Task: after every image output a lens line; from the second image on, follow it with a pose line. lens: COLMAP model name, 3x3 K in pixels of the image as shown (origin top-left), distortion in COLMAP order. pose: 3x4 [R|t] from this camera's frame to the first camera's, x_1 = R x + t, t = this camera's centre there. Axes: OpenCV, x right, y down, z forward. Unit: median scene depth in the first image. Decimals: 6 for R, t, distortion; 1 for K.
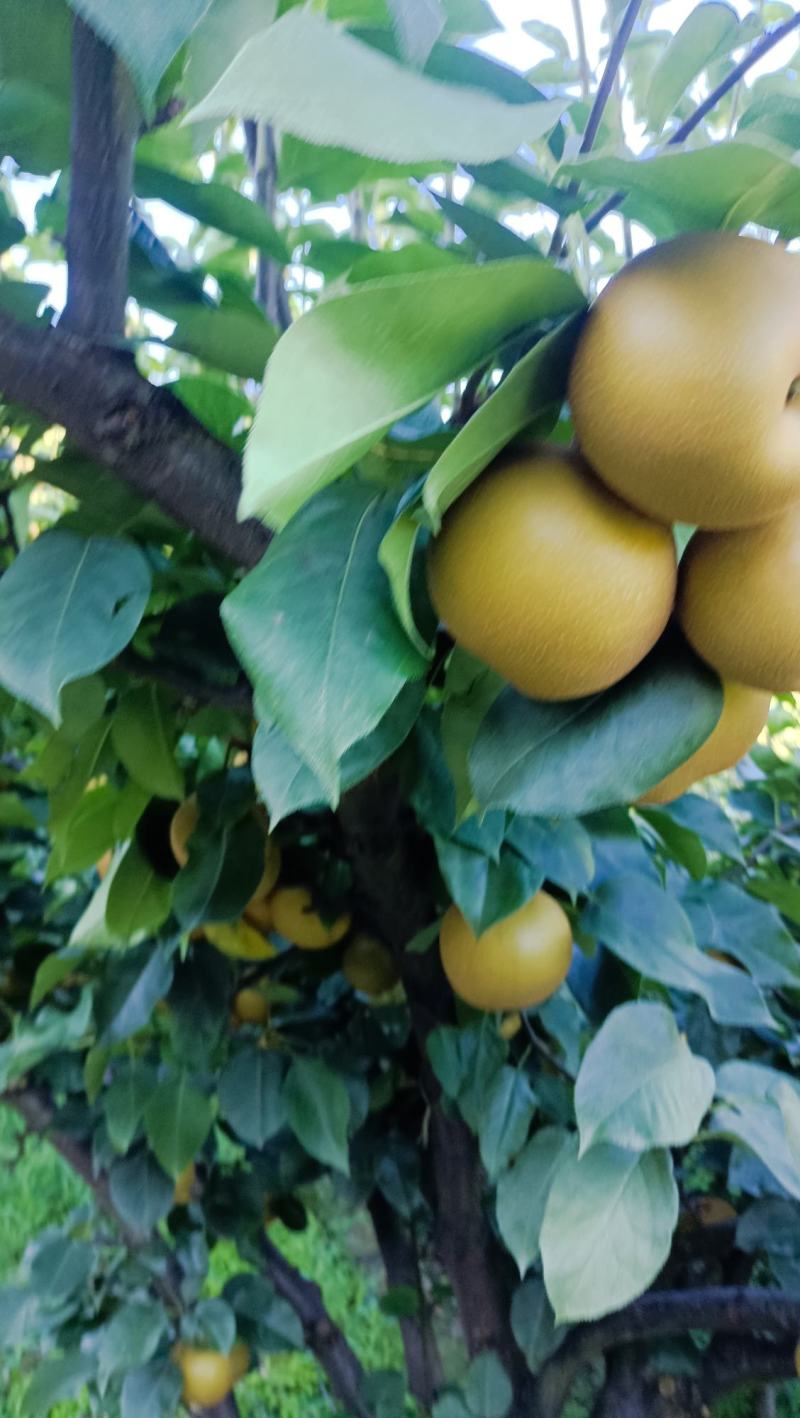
lens RADIAL K [[1061.9, 0, 390.3], [0, 1061.9, 644.9], [0, 0, 1]] dist [-0.043515, 0.009656]
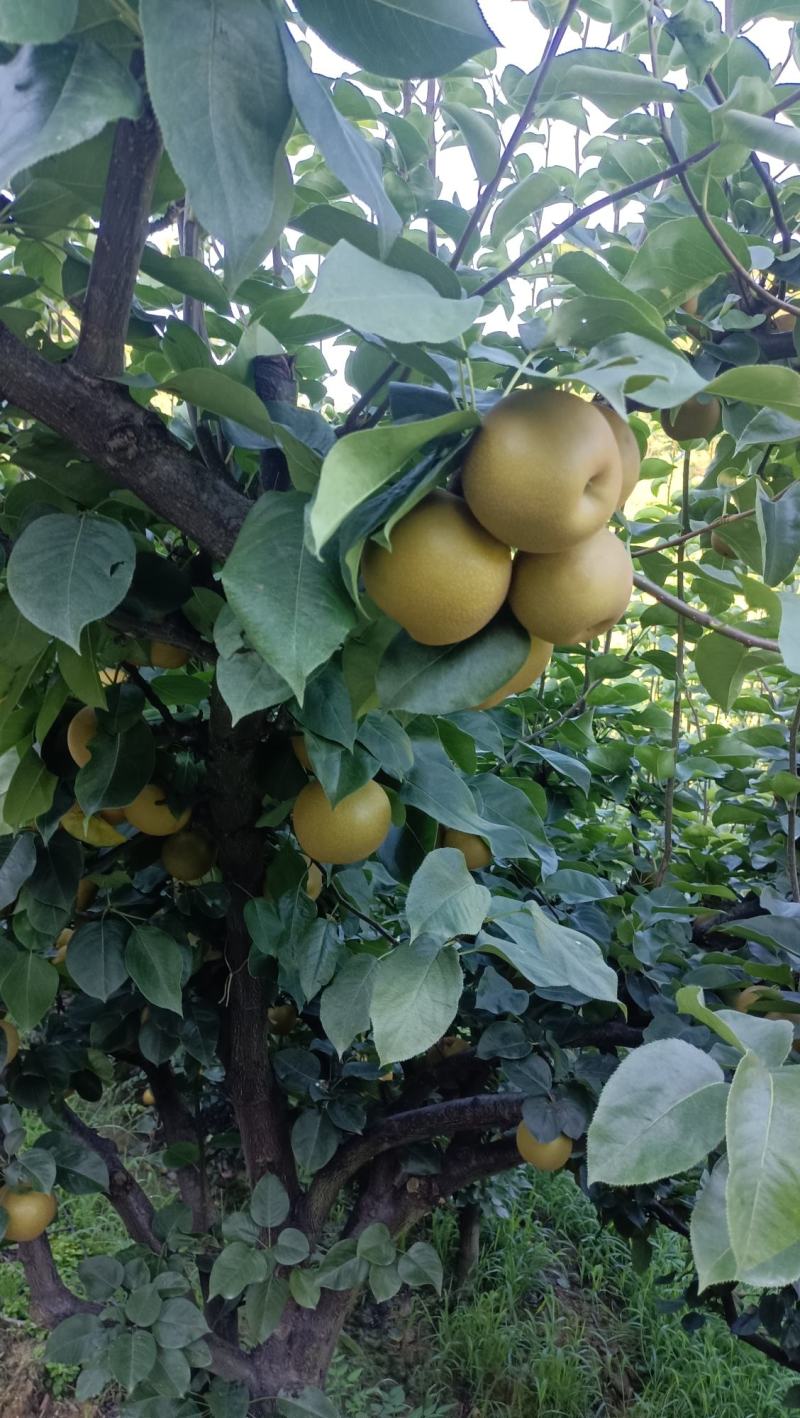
lens RADIAL K [[1061.9, 0, 401.1], [0, 1061.9, 709.9], [0, 0, 1]] dist [-0.043515, 0.009656]
pose [[0.966812, 0.000743, 0.255488, -0.187286], [-0.034666, 0.991130, 0.128298, -0.034888], [-0.253126, -0.132897, 0.958262, -0.348829]]
